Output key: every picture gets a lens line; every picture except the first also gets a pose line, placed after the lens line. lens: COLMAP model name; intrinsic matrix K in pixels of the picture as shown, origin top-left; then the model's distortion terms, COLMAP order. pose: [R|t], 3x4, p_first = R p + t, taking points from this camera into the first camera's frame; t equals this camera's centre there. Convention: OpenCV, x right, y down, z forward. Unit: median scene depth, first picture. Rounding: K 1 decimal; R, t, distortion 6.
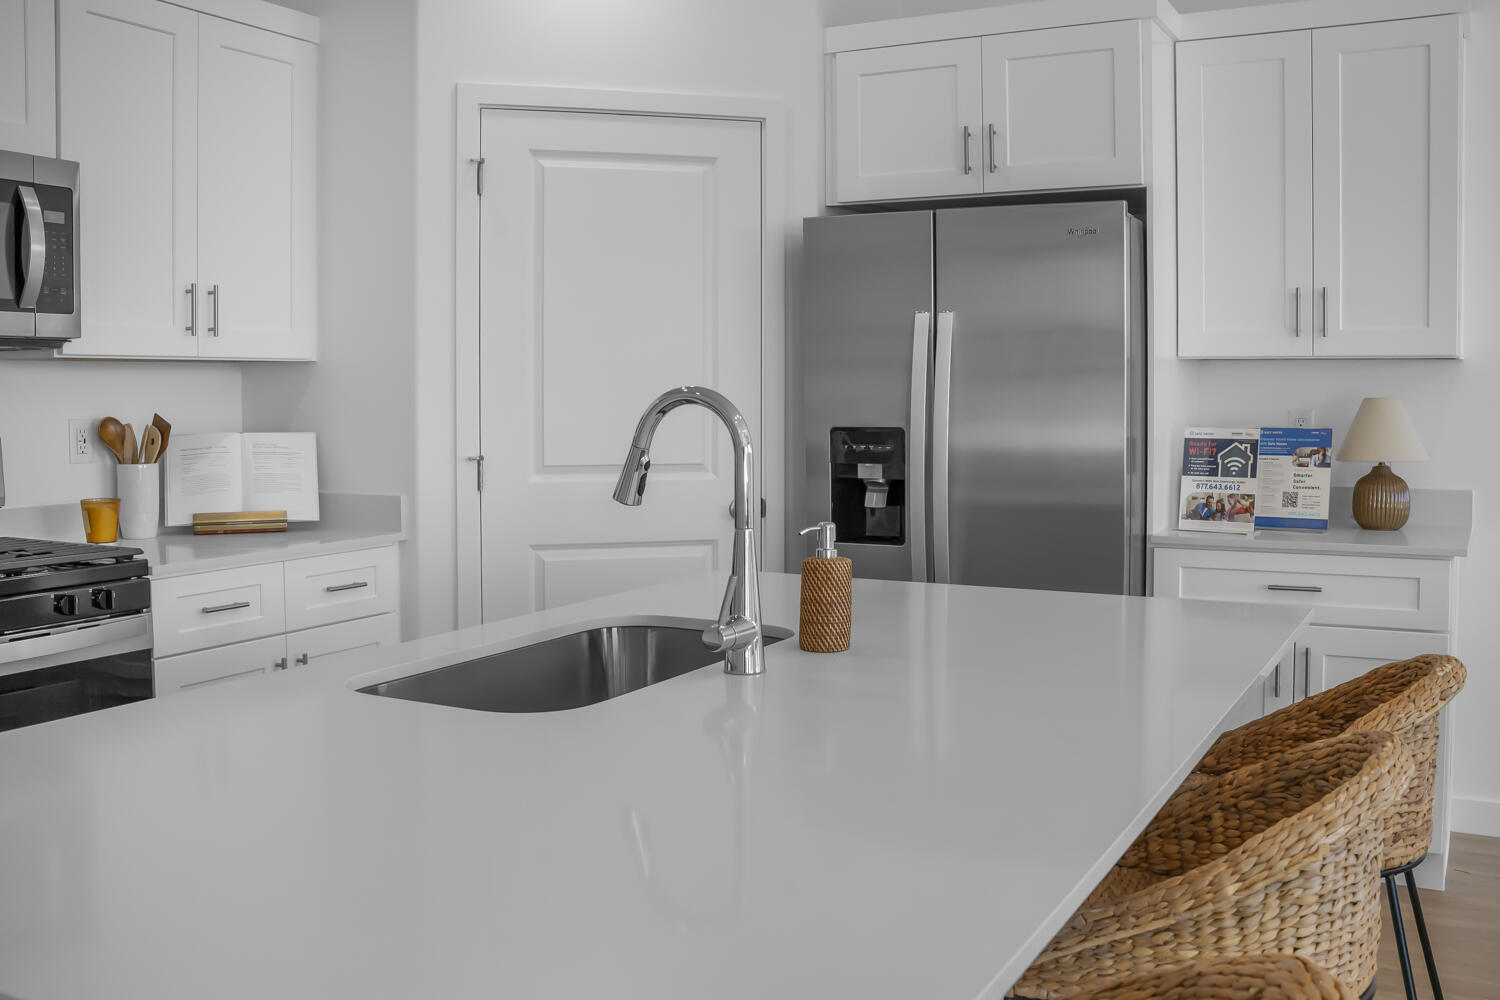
lens RADIAL K [[1422.7, 0, 740.4], [0, 1422.7, 463.8], [0, 0, 1]] dist [-0.148593, 0.015872]
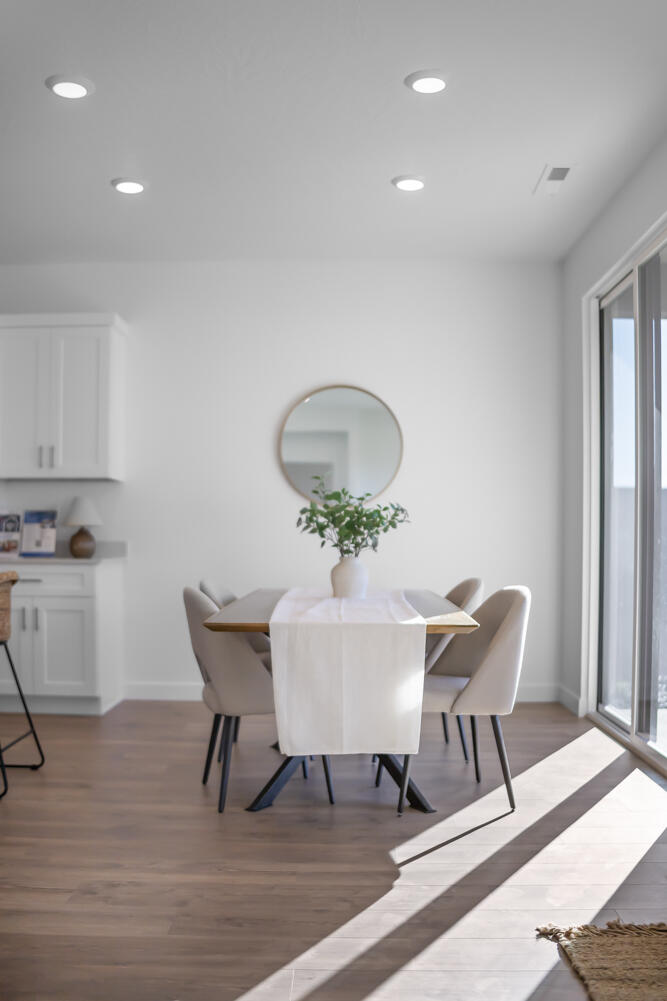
lens RADIAL K [[983.0, 0, 334.2], [0, 983.0, 558.1], [0, 0, 1]] dist [-0.246832, 0.402079]
pose [[0.885572, 0.000802, 0.464501, 0.110328], [0.014754, 0.999445, -0.029853, 0.100173], [-0.464267, 0.033290, 0.885070, -0.532526]]
